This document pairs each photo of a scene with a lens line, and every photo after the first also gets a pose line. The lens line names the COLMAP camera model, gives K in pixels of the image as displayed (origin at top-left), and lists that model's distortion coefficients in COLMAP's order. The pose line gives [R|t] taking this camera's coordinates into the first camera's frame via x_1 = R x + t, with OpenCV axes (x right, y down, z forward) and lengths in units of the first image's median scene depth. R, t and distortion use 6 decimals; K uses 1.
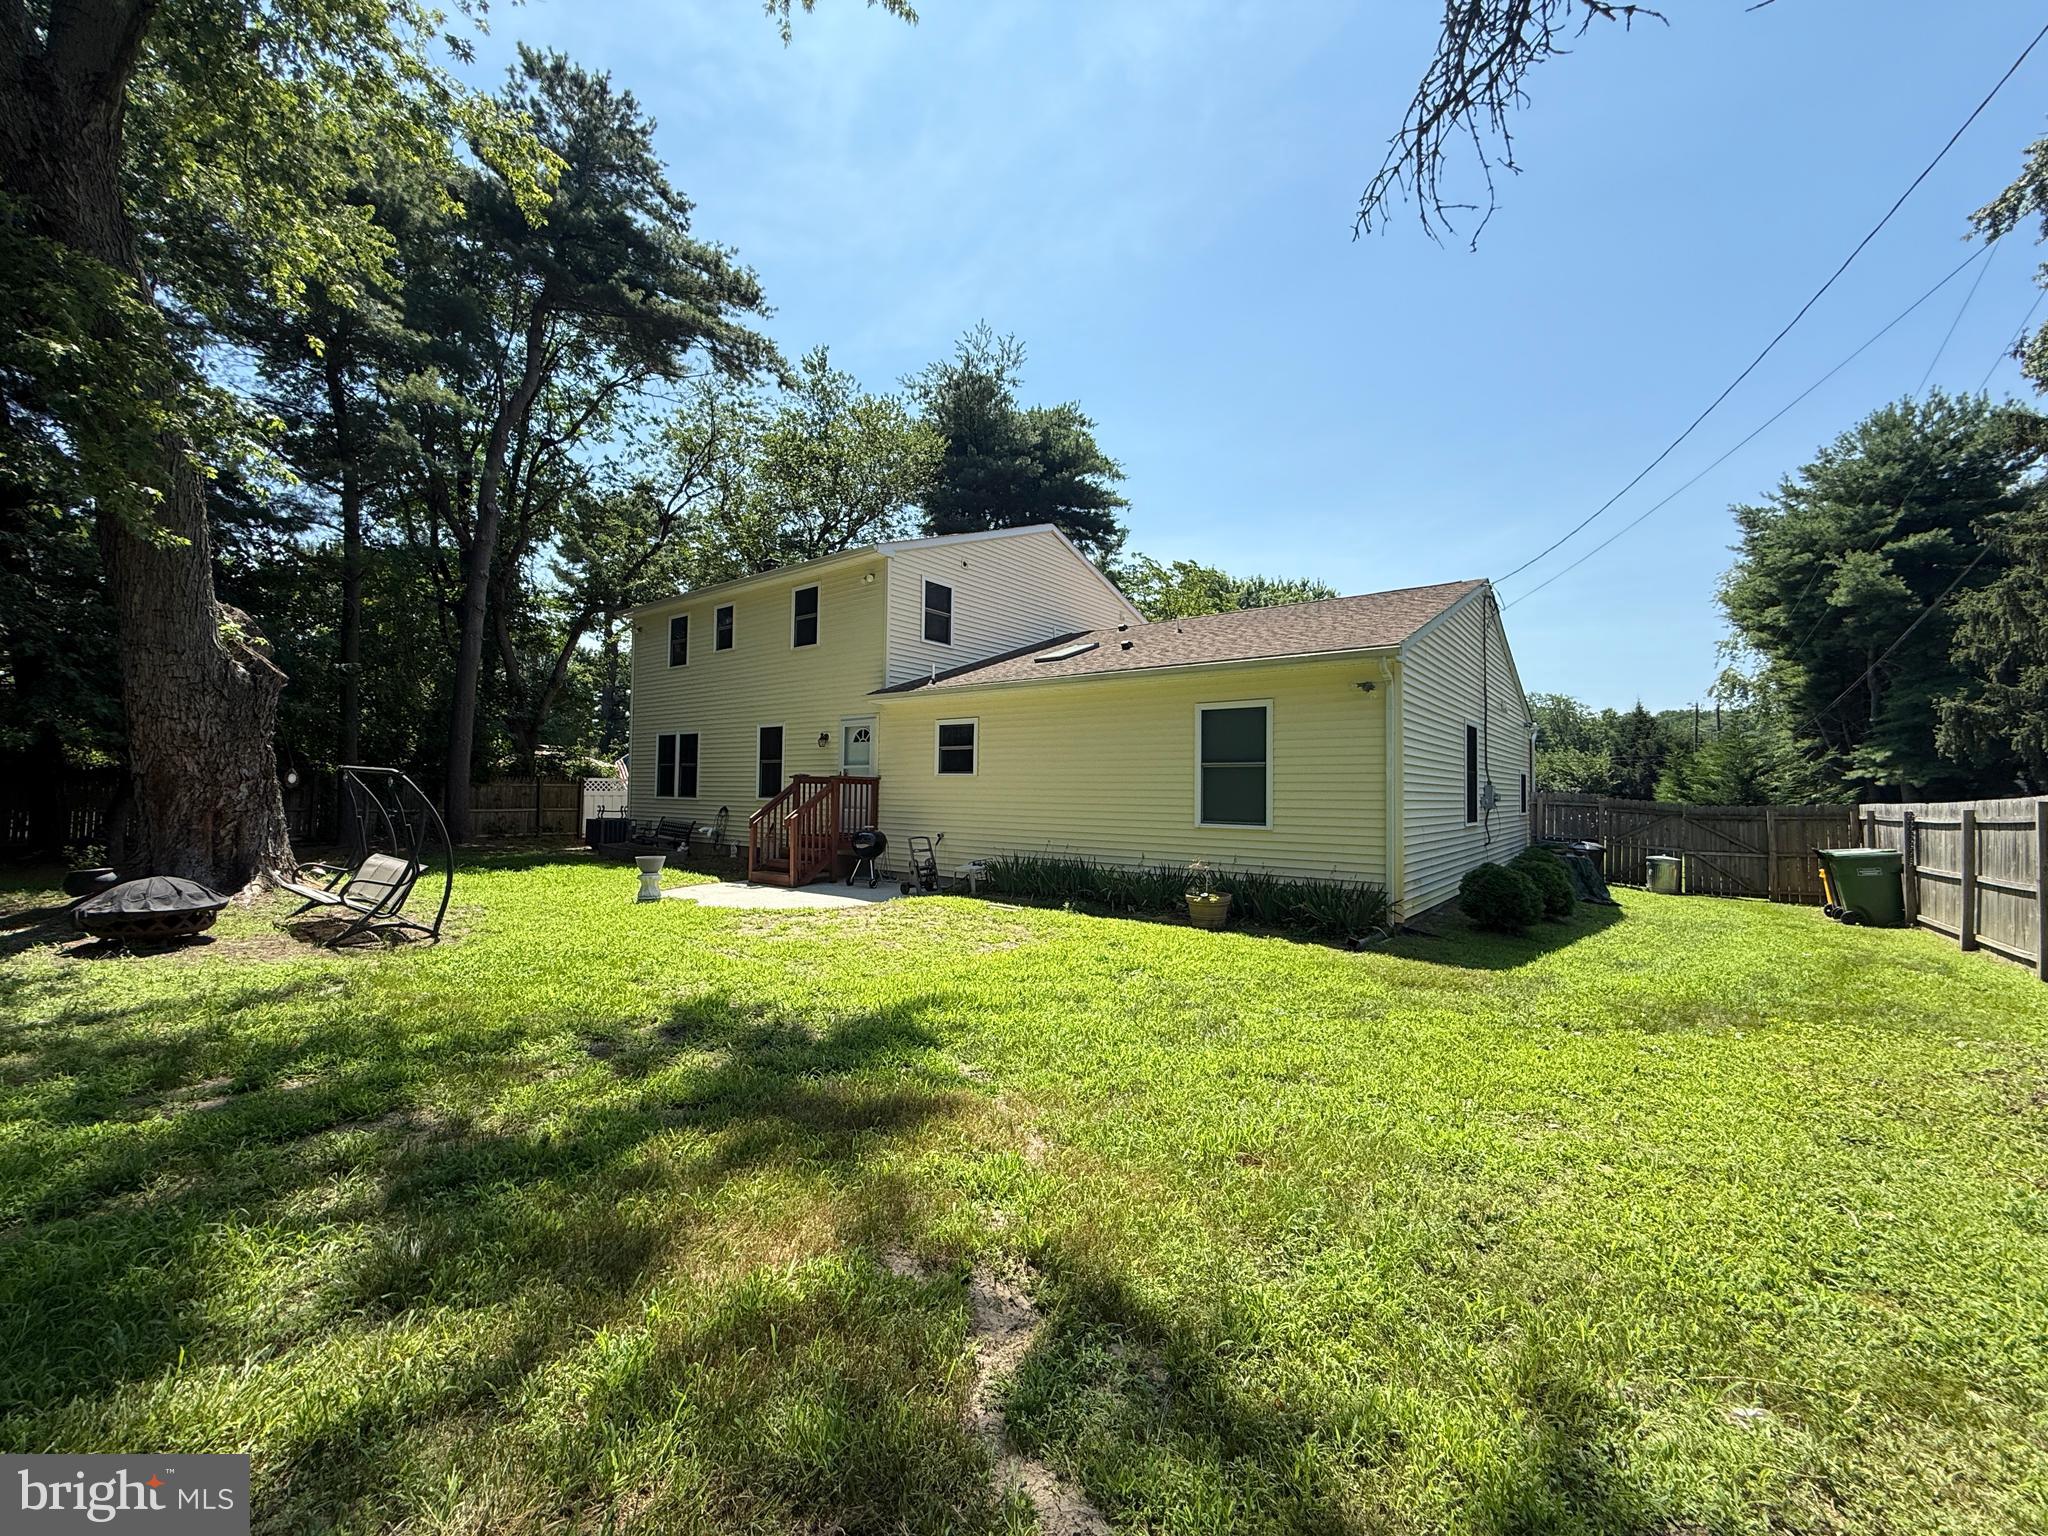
lens RADIAL K [[820.2, 0, 1019.0], [0, 820.2, 759.0], [0, 0, 1]] dist [-0.003907, 0.000943]
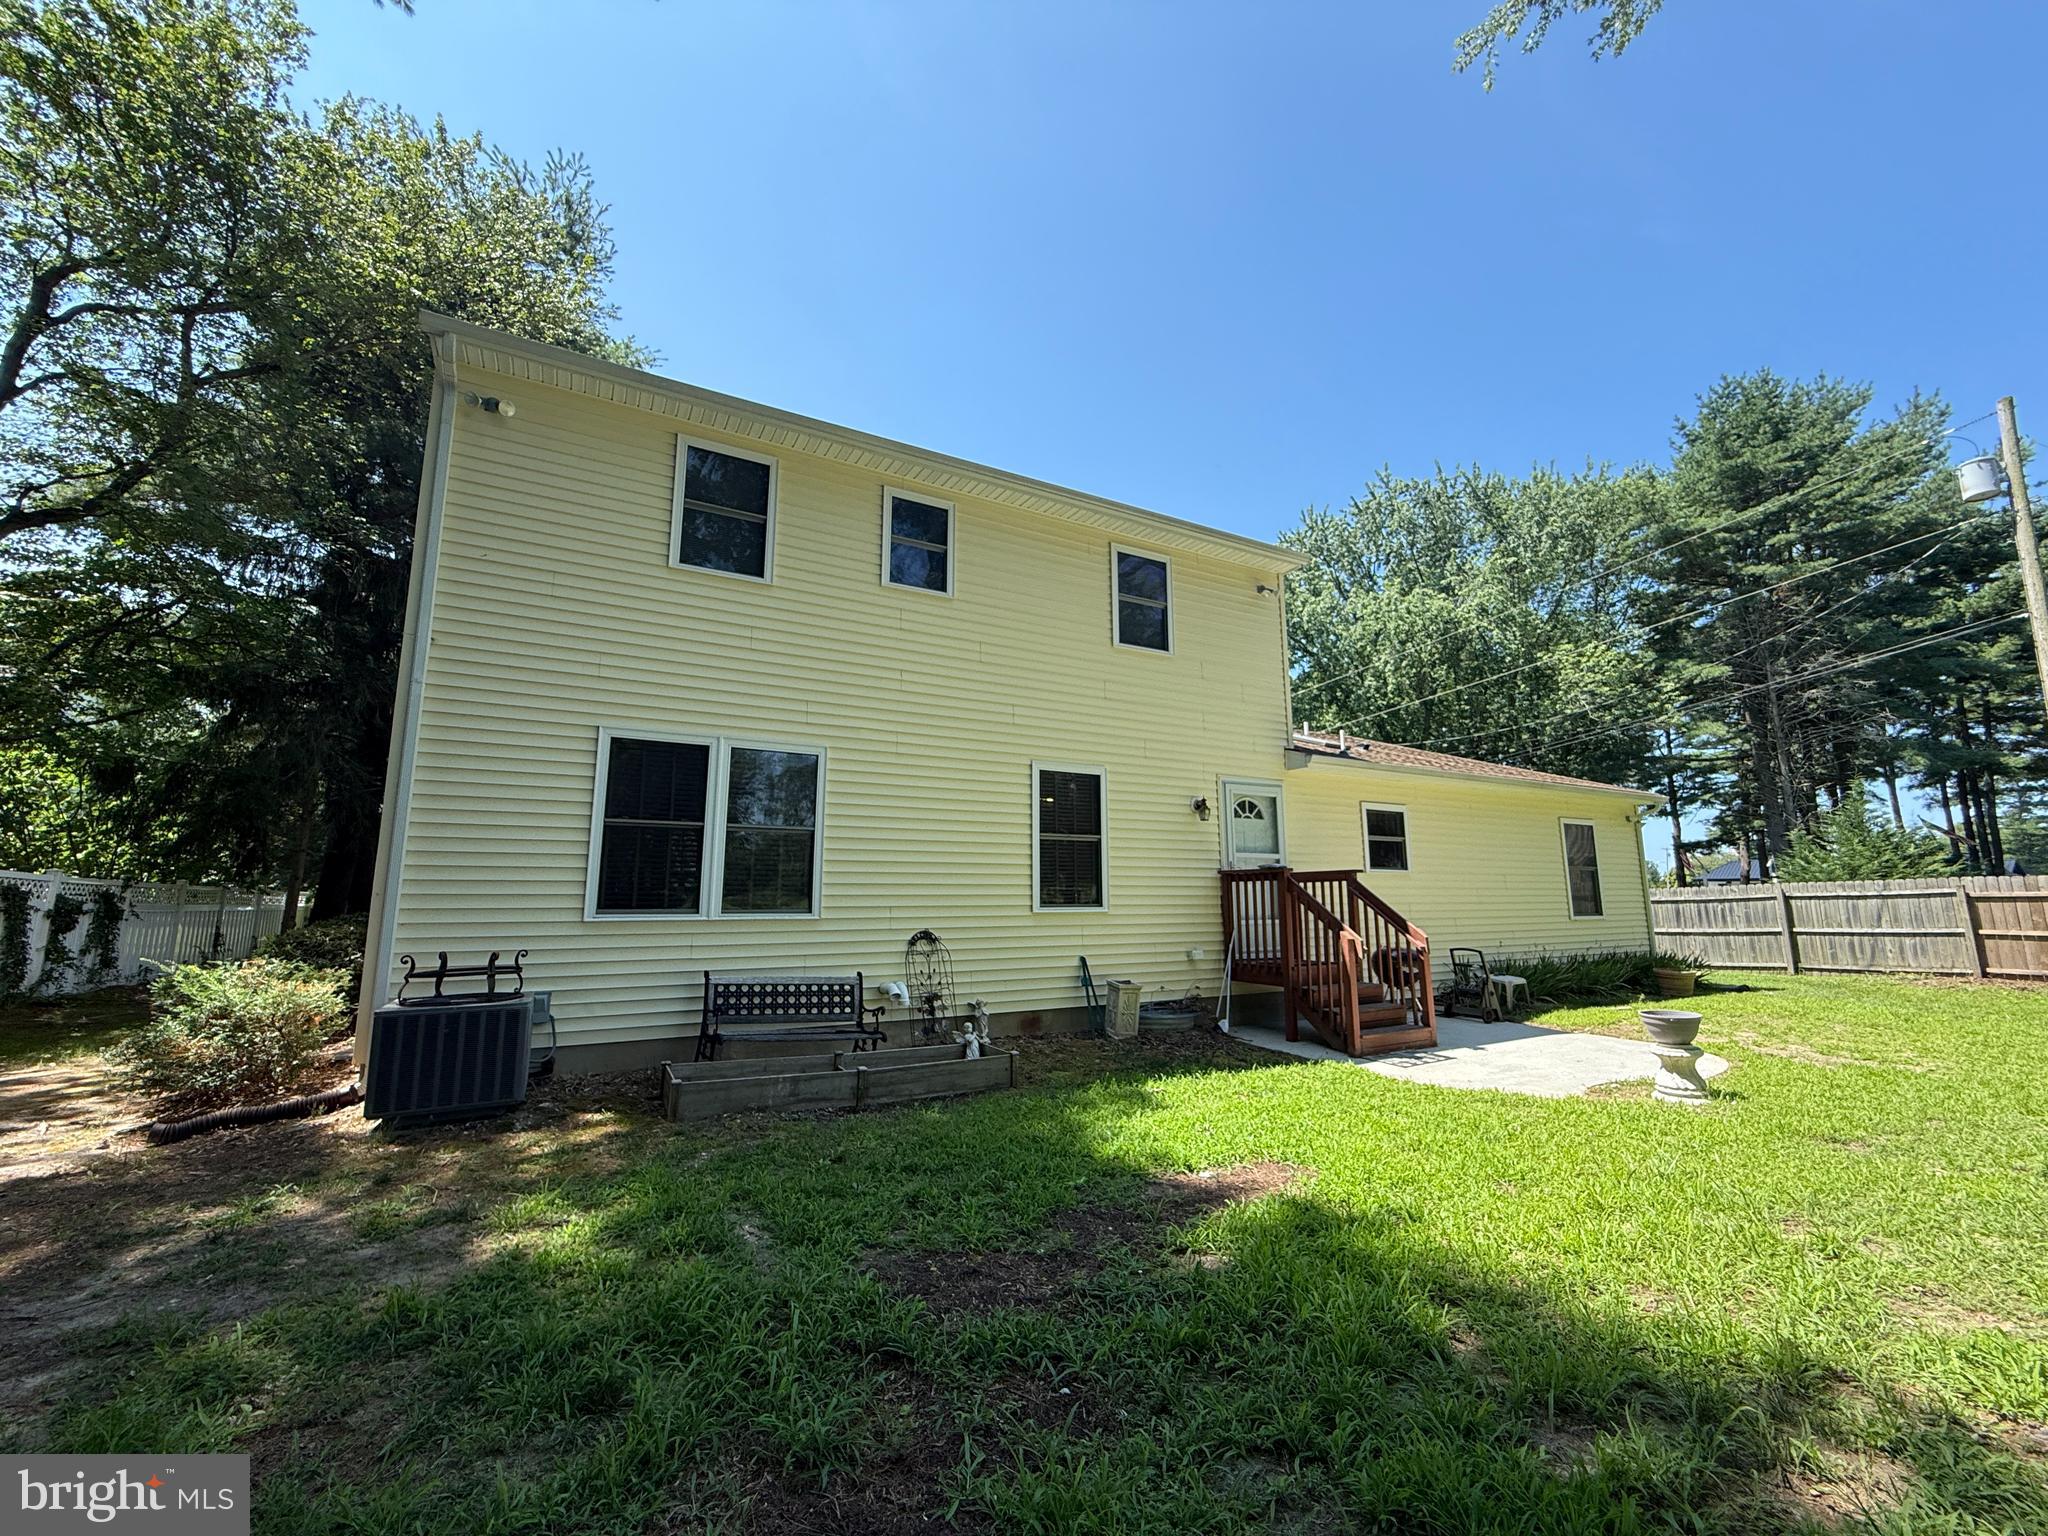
lens RADIAL K [[820.2, 0, 1022.9], [0, 820.2, 759.1], [0, 0, 1]] dist [-0.003907, 0.000943]
pose [[0.393189, 0.143061, 0.908260, -0.921618], [-0.031162, 0.989327, -0.142340, 0.033973], [-0.918929, 0.027664, 0.393451, 0.947777]]
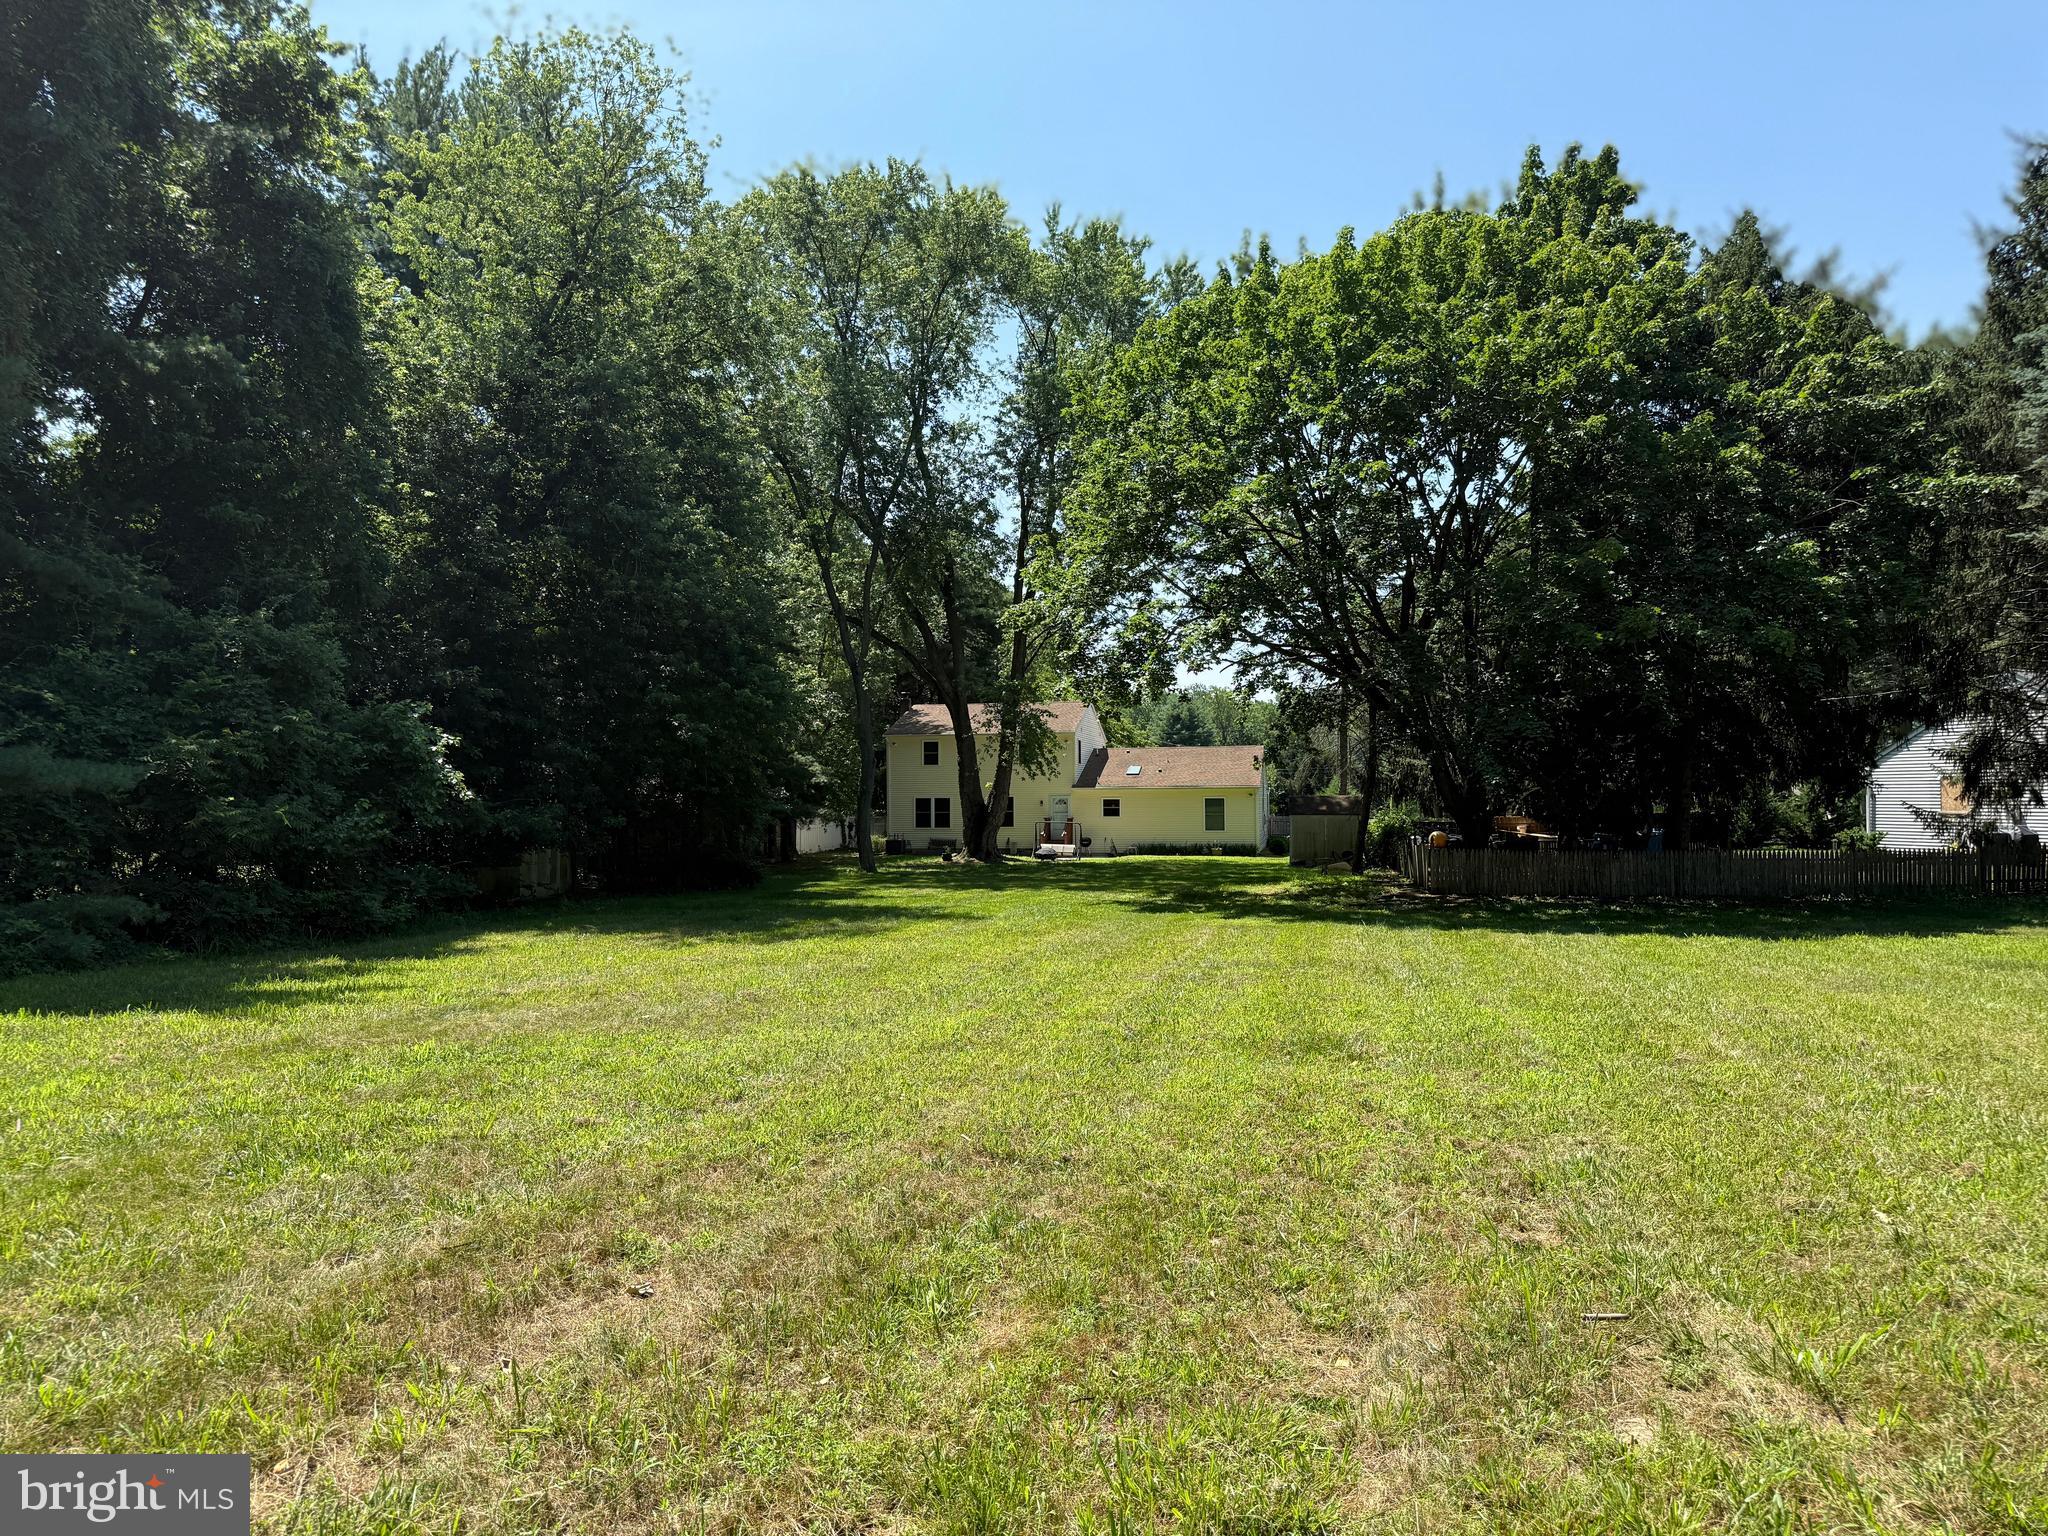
lens RADIAL K [[1437.5, 0, 1020.4], [0, 1437.5, 781.9], [0, 0, 1]] dist [0.052740, -0.067312]
pose [[0.894970, -0.014512, 0.445890, -2.426867], [0.001511, 0.999564, 0.029500, -0.234582], [-0.446123, -0.025728, 0.894602, -3.120461]]
